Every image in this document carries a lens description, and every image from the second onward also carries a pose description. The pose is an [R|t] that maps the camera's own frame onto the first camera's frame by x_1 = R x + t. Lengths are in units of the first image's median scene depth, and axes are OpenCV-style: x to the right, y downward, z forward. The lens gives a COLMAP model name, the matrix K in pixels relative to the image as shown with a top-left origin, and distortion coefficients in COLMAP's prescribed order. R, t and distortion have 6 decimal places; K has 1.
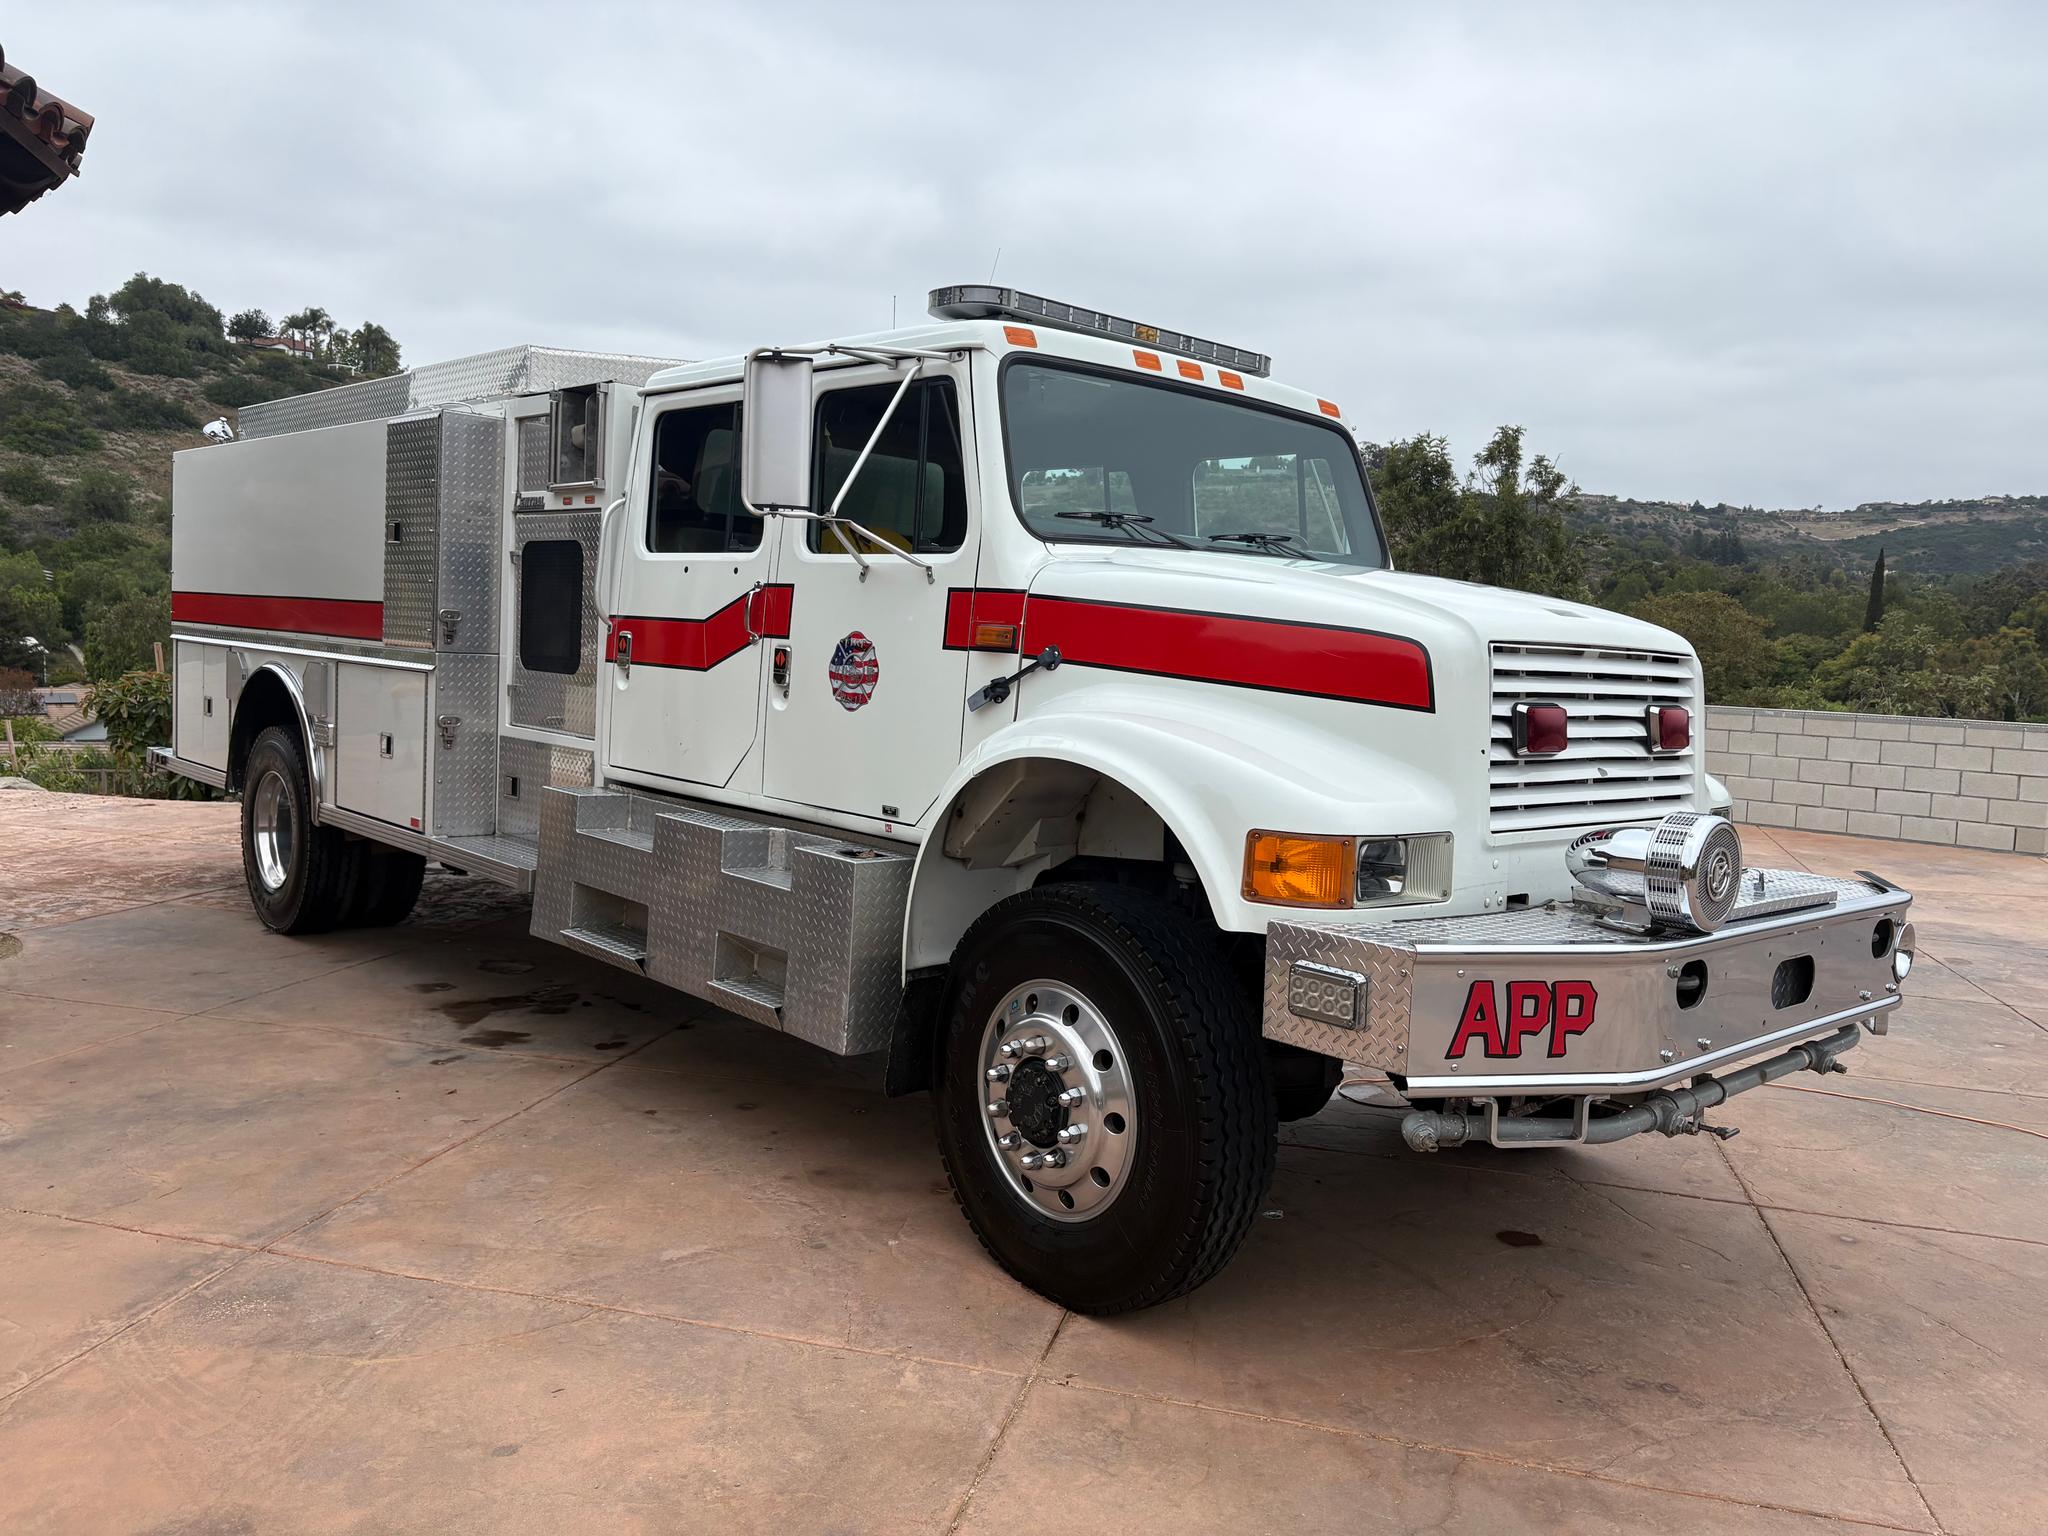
lens RADIAL K [[1553.7, 0, 1009.8], [0, 1553.7, 773.6], [0, 0, 1]] dist [0.055101, -0.062205]
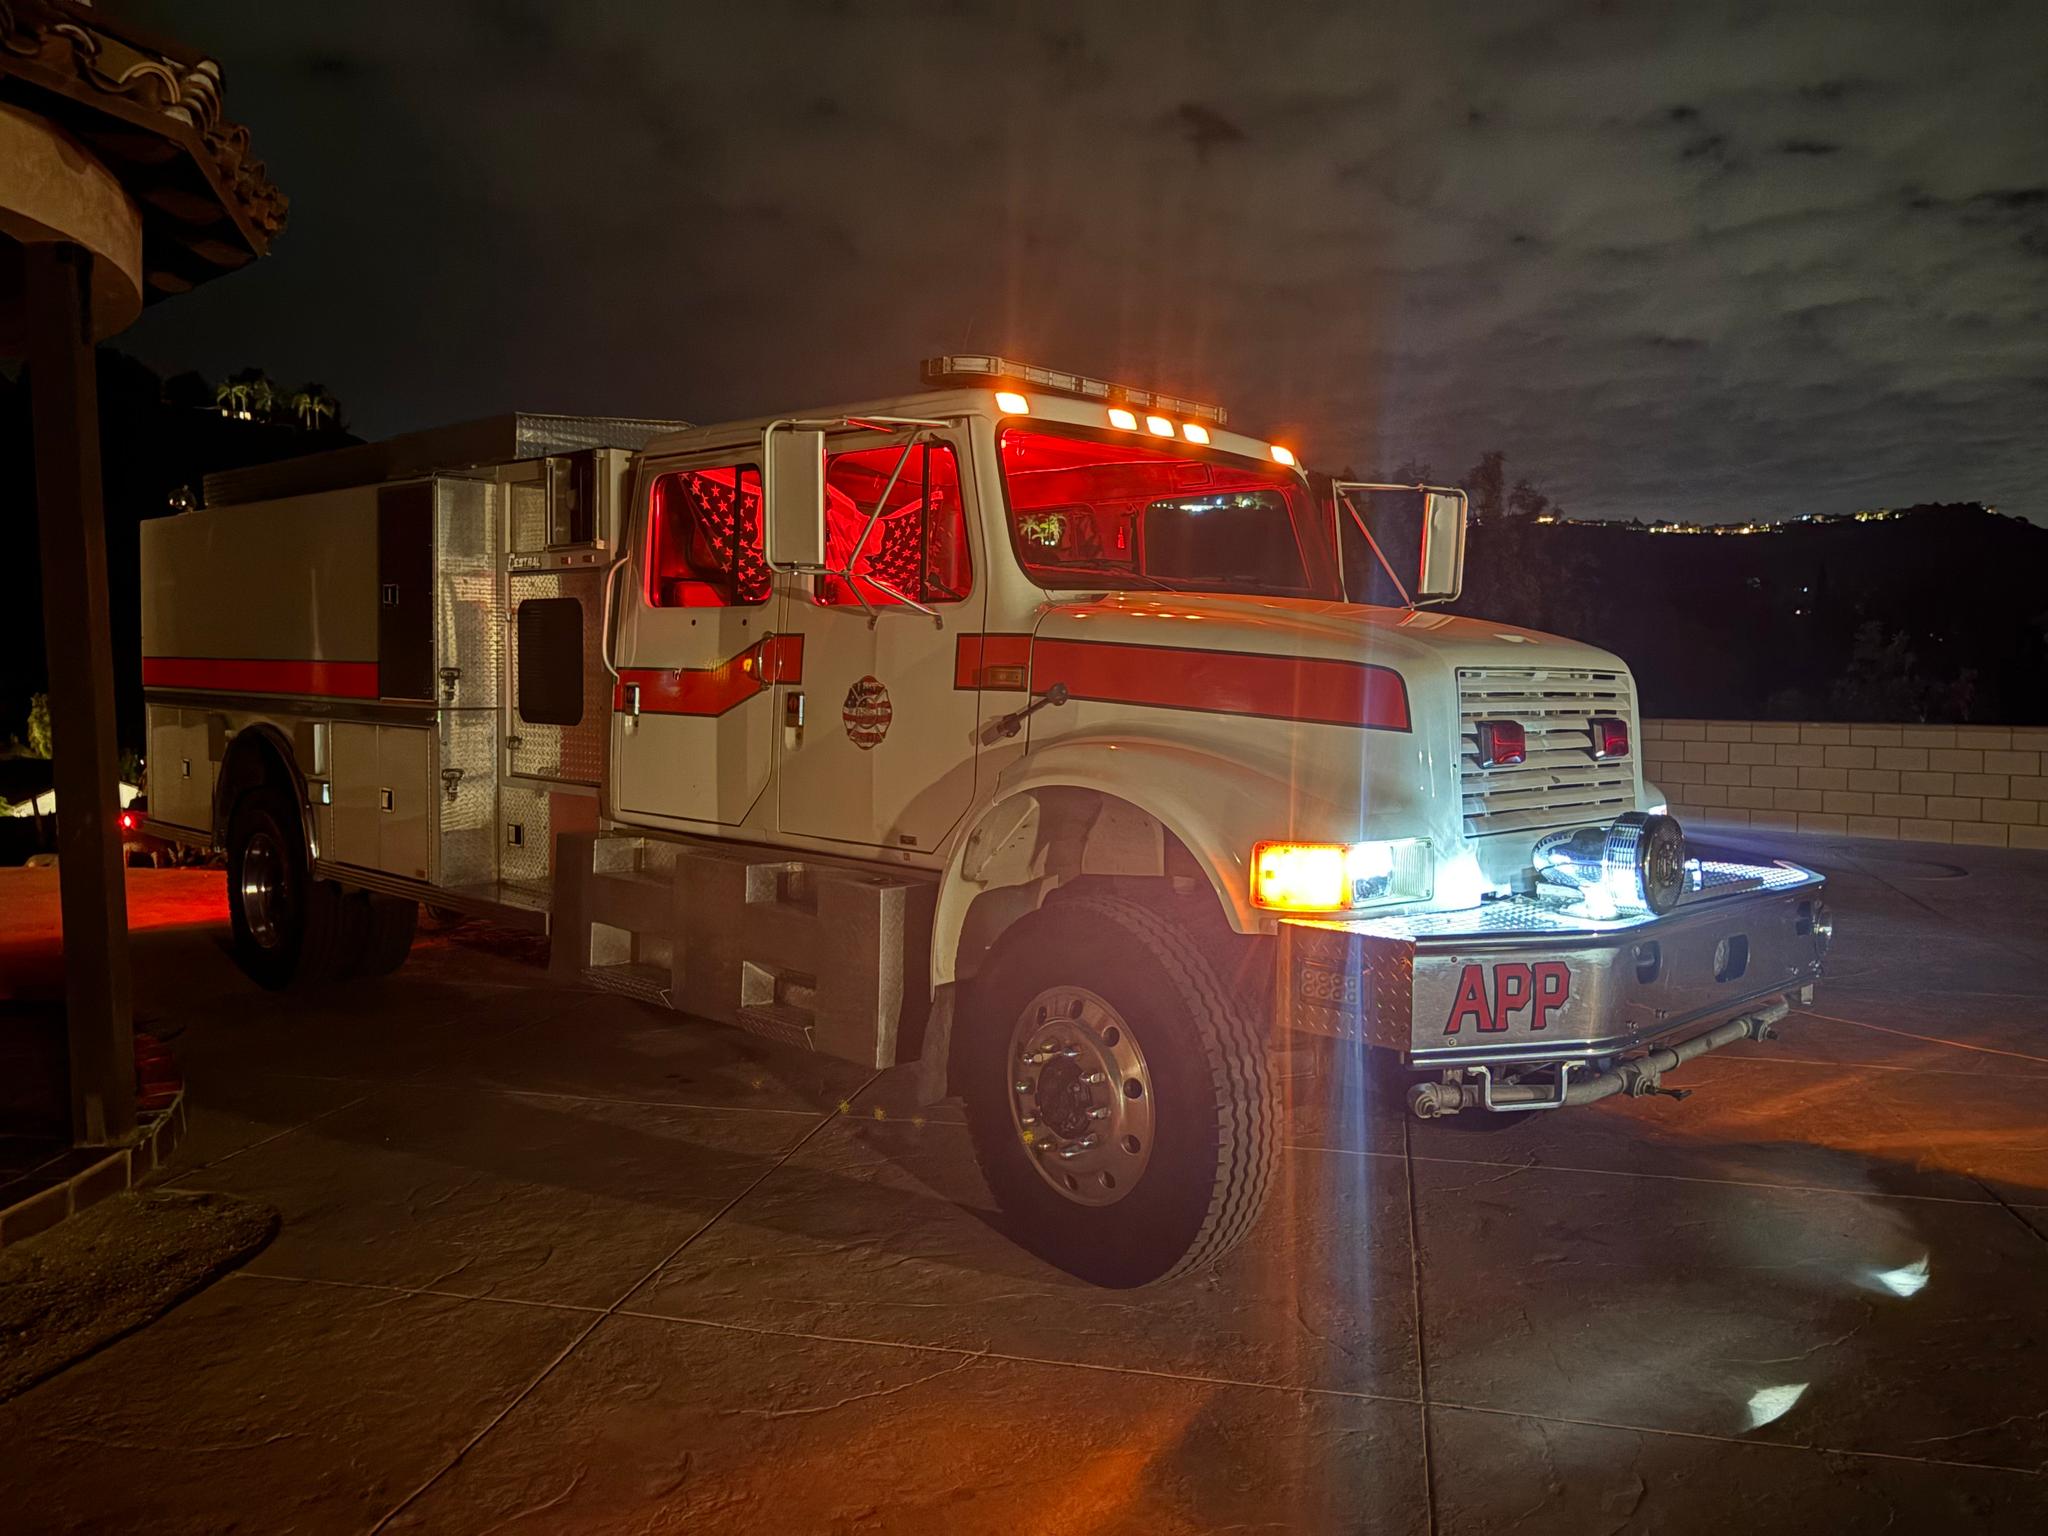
lens RADIAL K [[1553.7, 0, 1021.5], [0, 1553.7, 779.1], [0, 0, 1]] dist [0.055101, -0.062205]
pose [[0.997641, -0.037731, 0.057344, -0.060845], [0.038685, 0.999129, -0.015617, 0.001161], [-0.056704, 0.017798, 0.998232, -0.086204]]
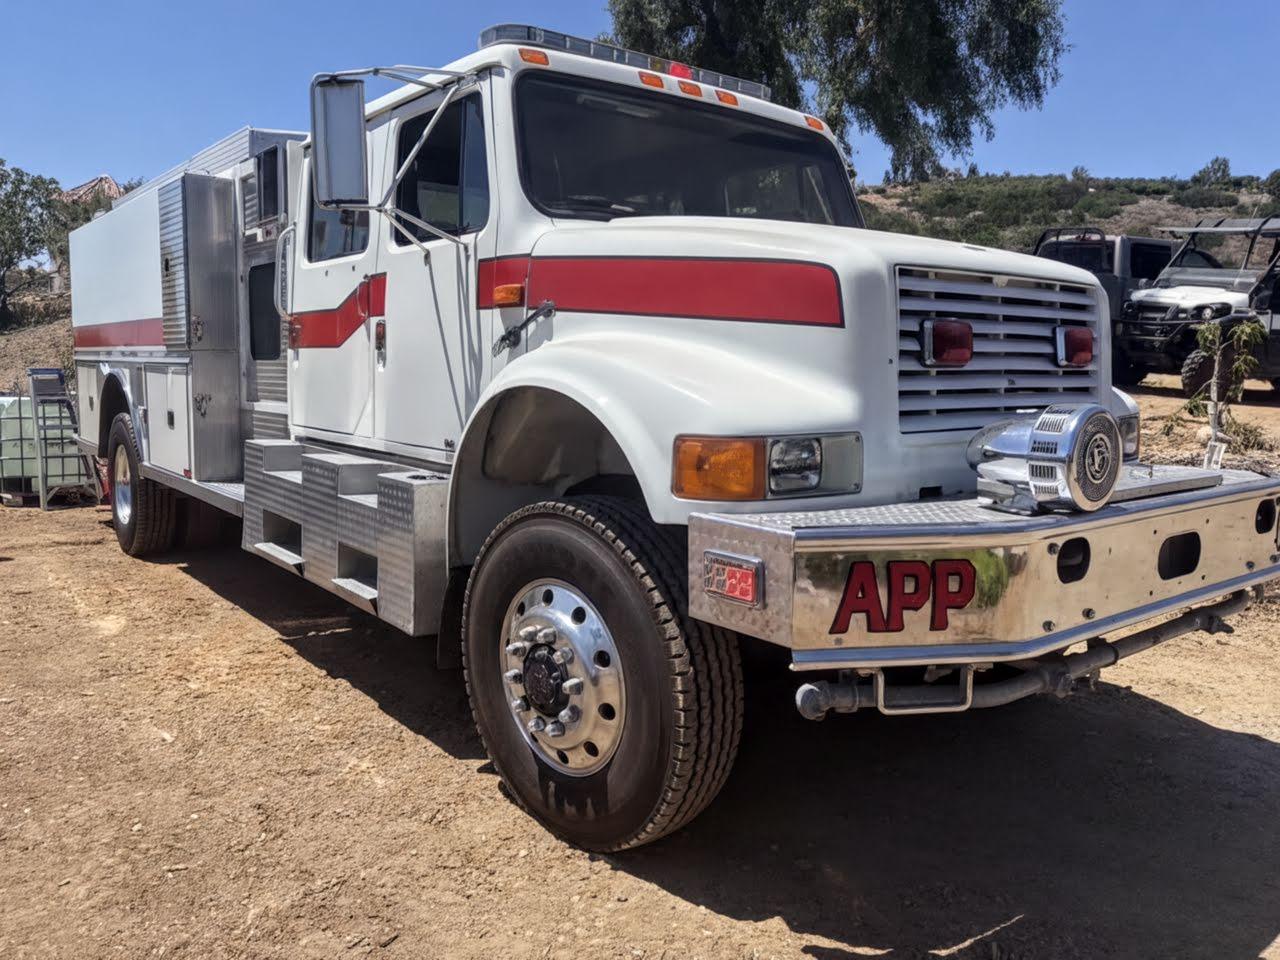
lens RADIAL K [[971.1, 0, 636.9], [0, 971.1, 470.5], [0, 0, 1]] dist [0.055101, -0.062205]
pose [[0.996294, -0.033615, -0.079175, 0.142236], [0.035553, 0.999099, 0.023190, 0.034787], [0.078325, -0.025919, 0.996591, 0.226628]]
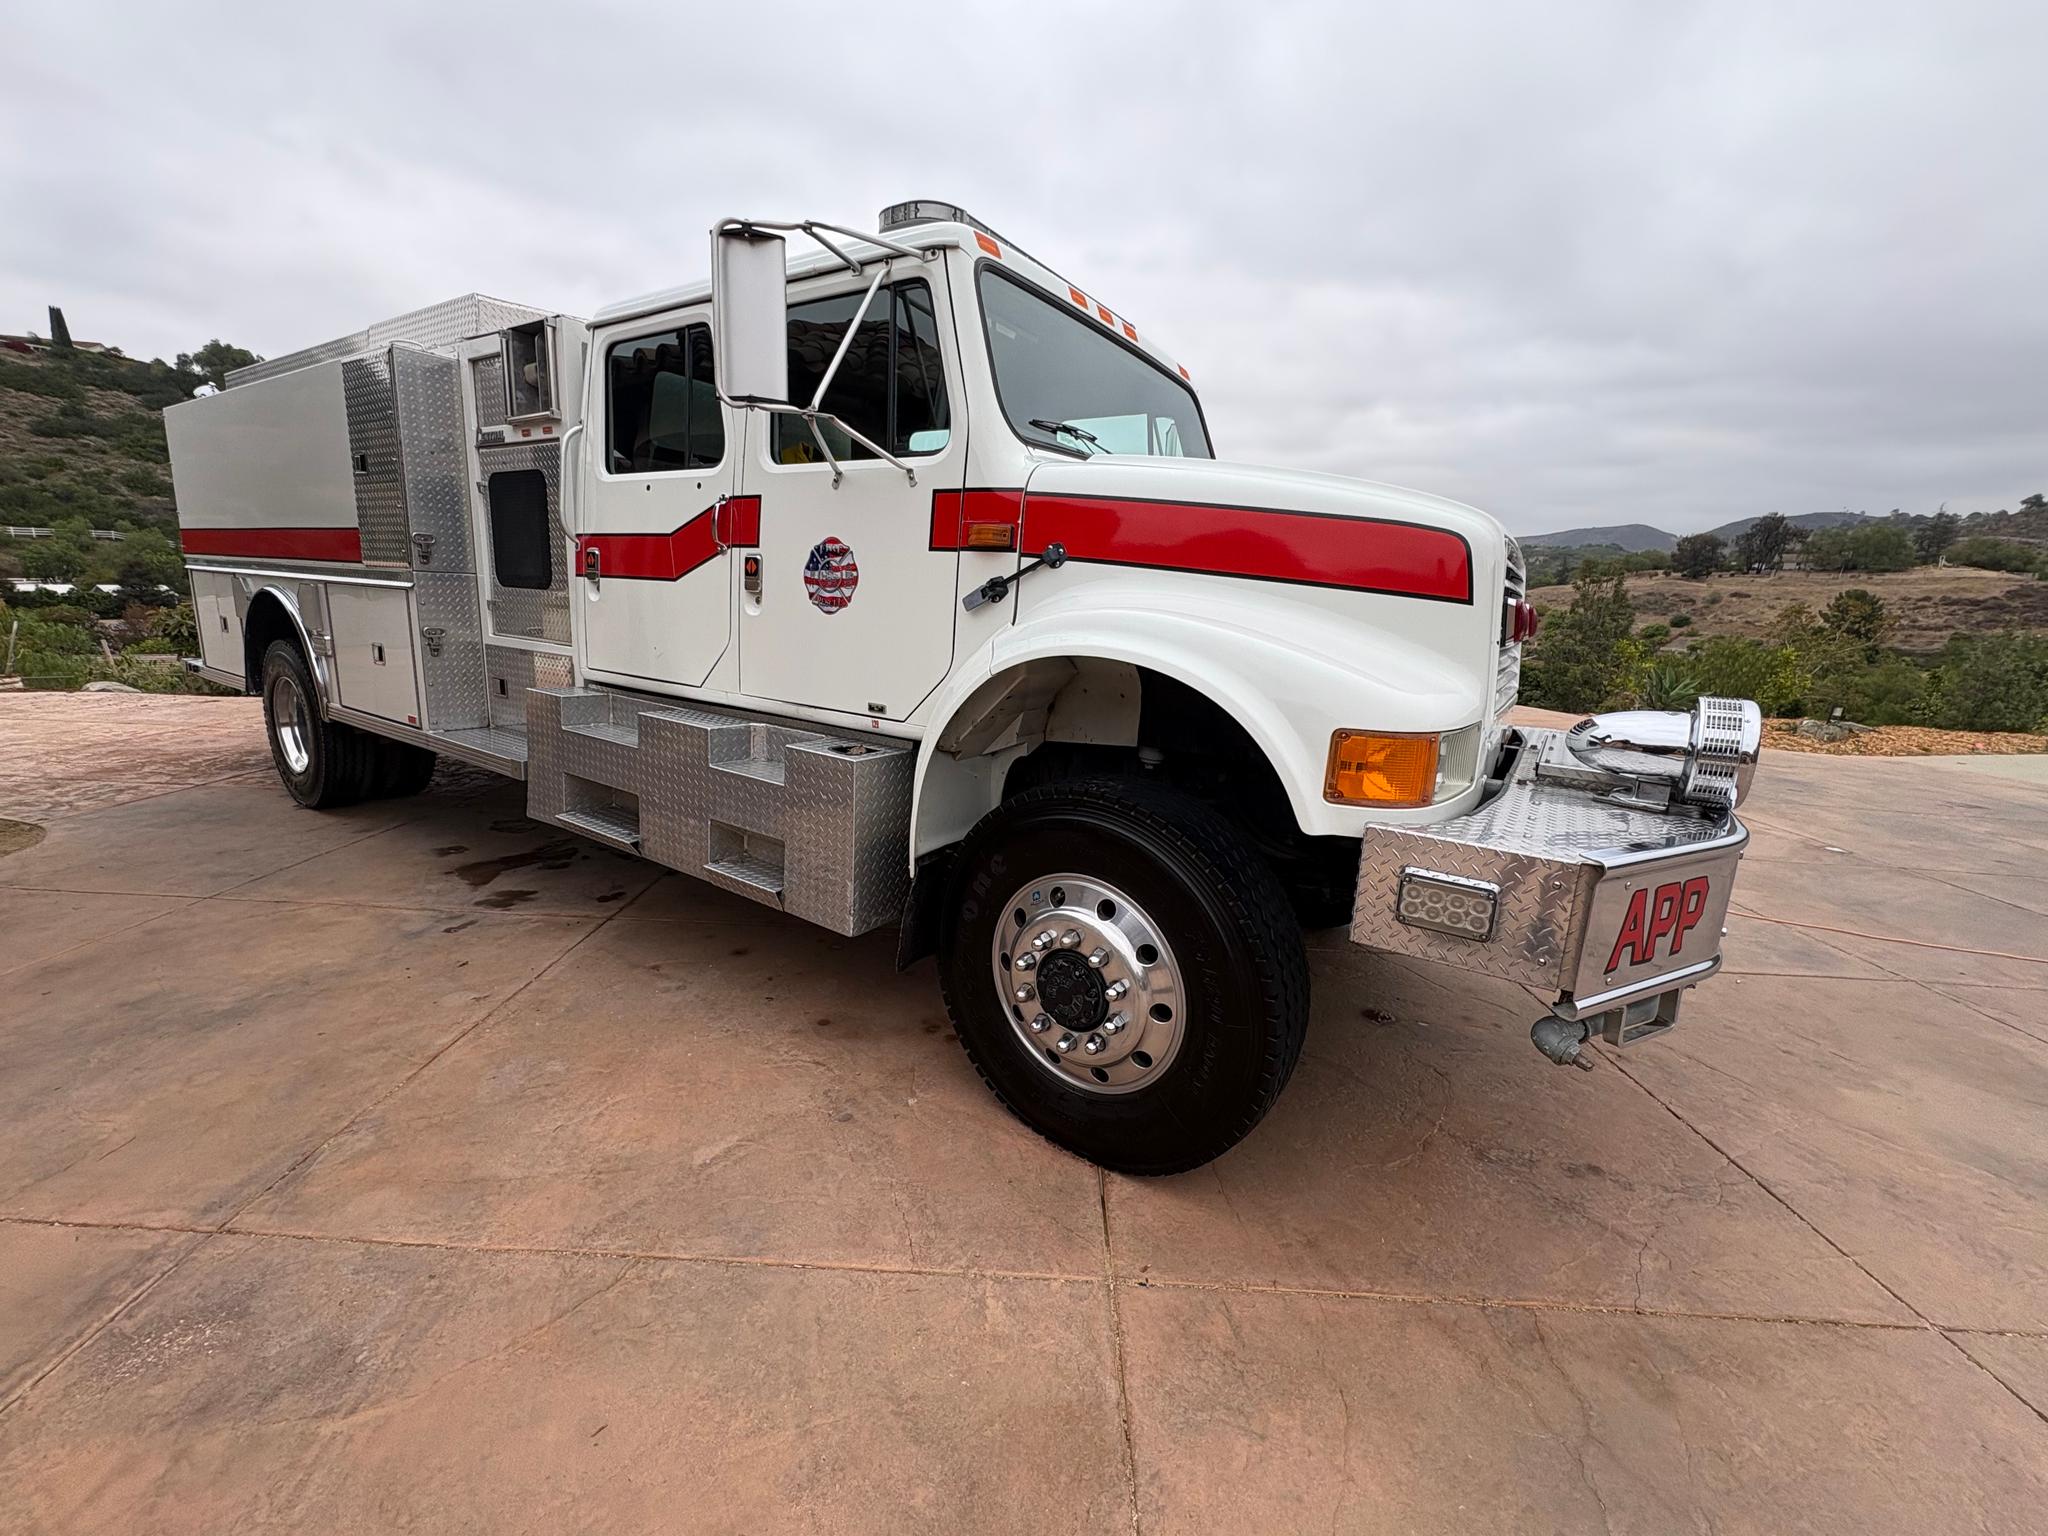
lens RADIAL K [[819.2, 0, 1024.4], [0, 819.2, 771.3], [0, 0, 1]] dist [-0.003525, 0.000432]
pose [[0.971219, -0.051750, 0.232499, -0.115831], [0.019896, 0.990328, 0.137316, -0.008480], [-0.237356, -0.128738, 0.962854, 0.438402]]
